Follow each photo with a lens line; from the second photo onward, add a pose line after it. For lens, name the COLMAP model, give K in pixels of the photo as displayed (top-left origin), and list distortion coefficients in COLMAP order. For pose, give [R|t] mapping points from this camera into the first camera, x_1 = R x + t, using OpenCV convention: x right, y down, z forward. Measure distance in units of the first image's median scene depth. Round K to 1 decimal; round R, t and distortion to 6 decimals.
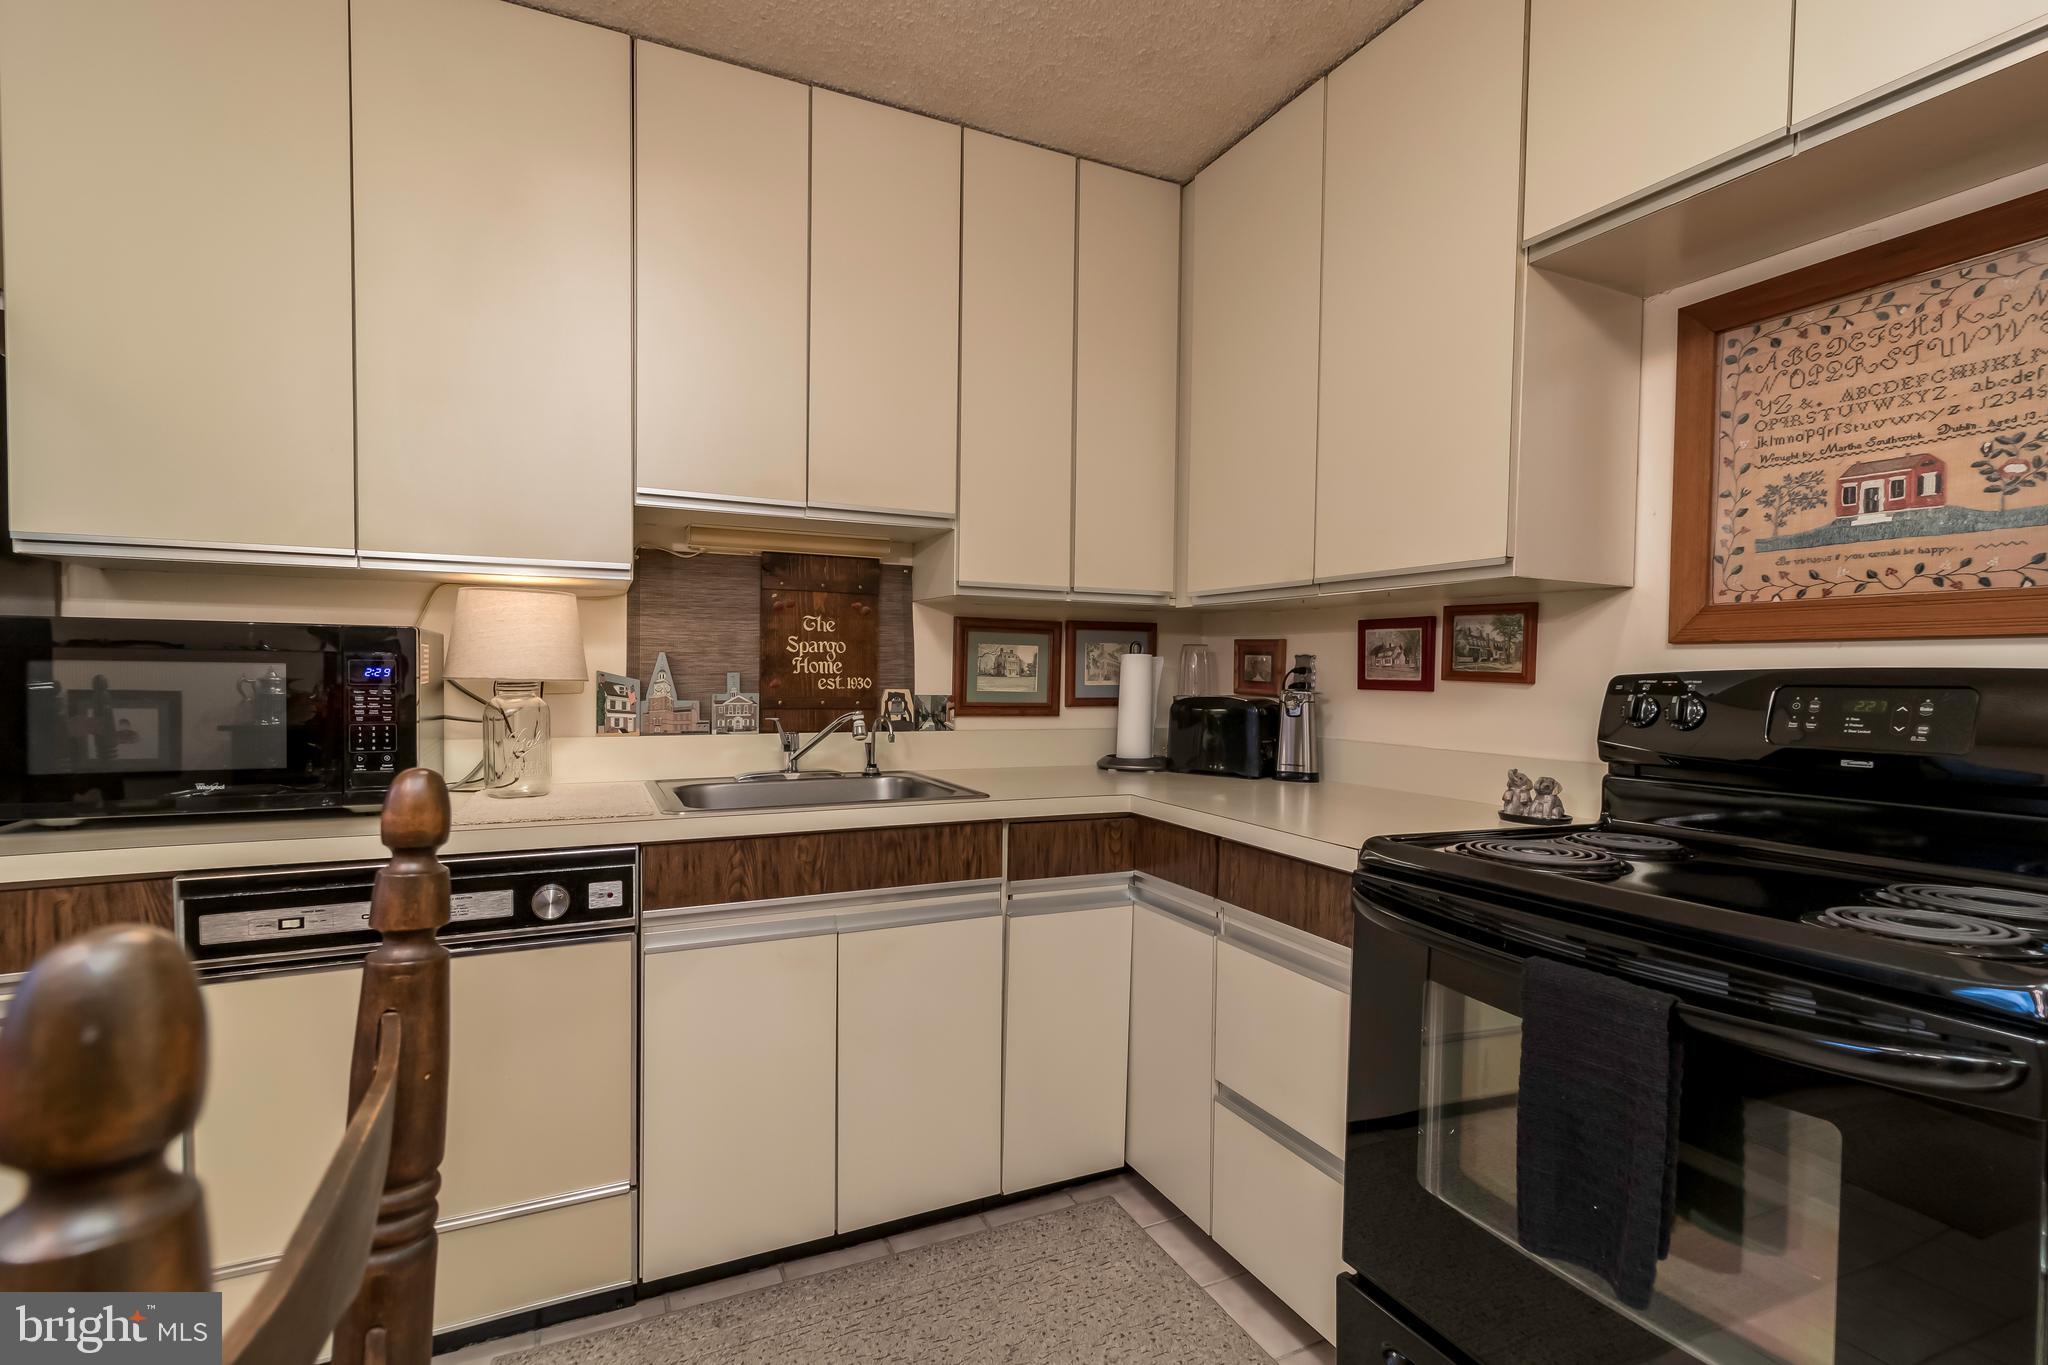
lens RADIAL K [[948.1, 0, 1018.3], [0, 948.1, 686.0], [0, 0, 1]] dist [-0.000187, -0.000101]
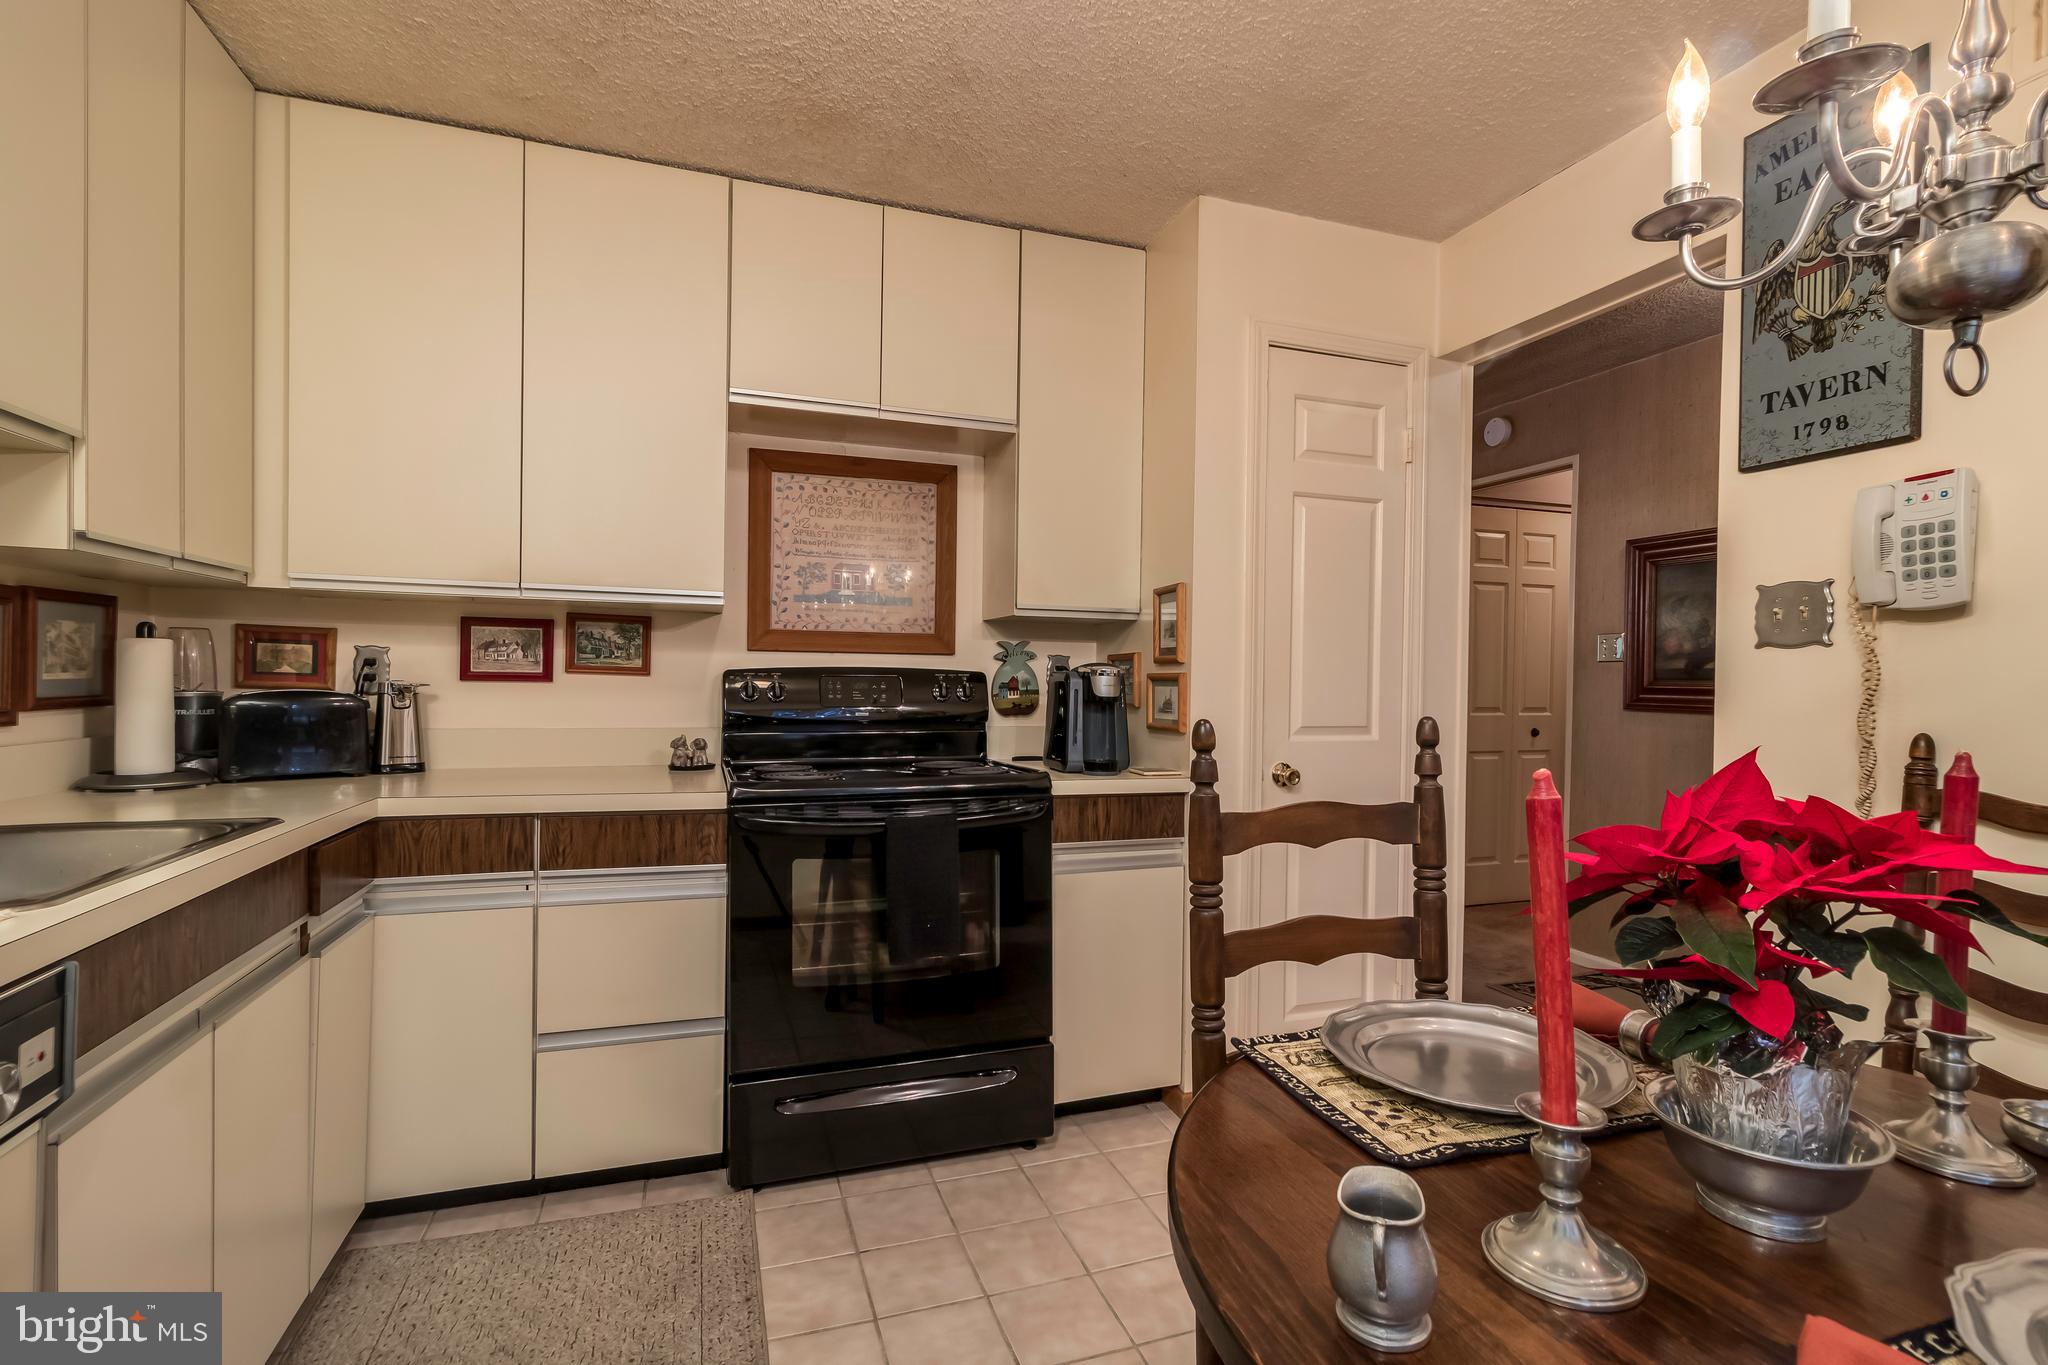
lens RADIAL K [[948.1, 0, 1018.3], [0, 948.1, 686.0], [0, 0, 1]] dist [-0.000187, -0.000101]
pose [[0.120443, -0.017886, 0.992559, -0.924322], [0.002528, 0.999840, 0.017710, -0.011357], [-0.992717, 0.000377, 0.120469, 0.348713]]
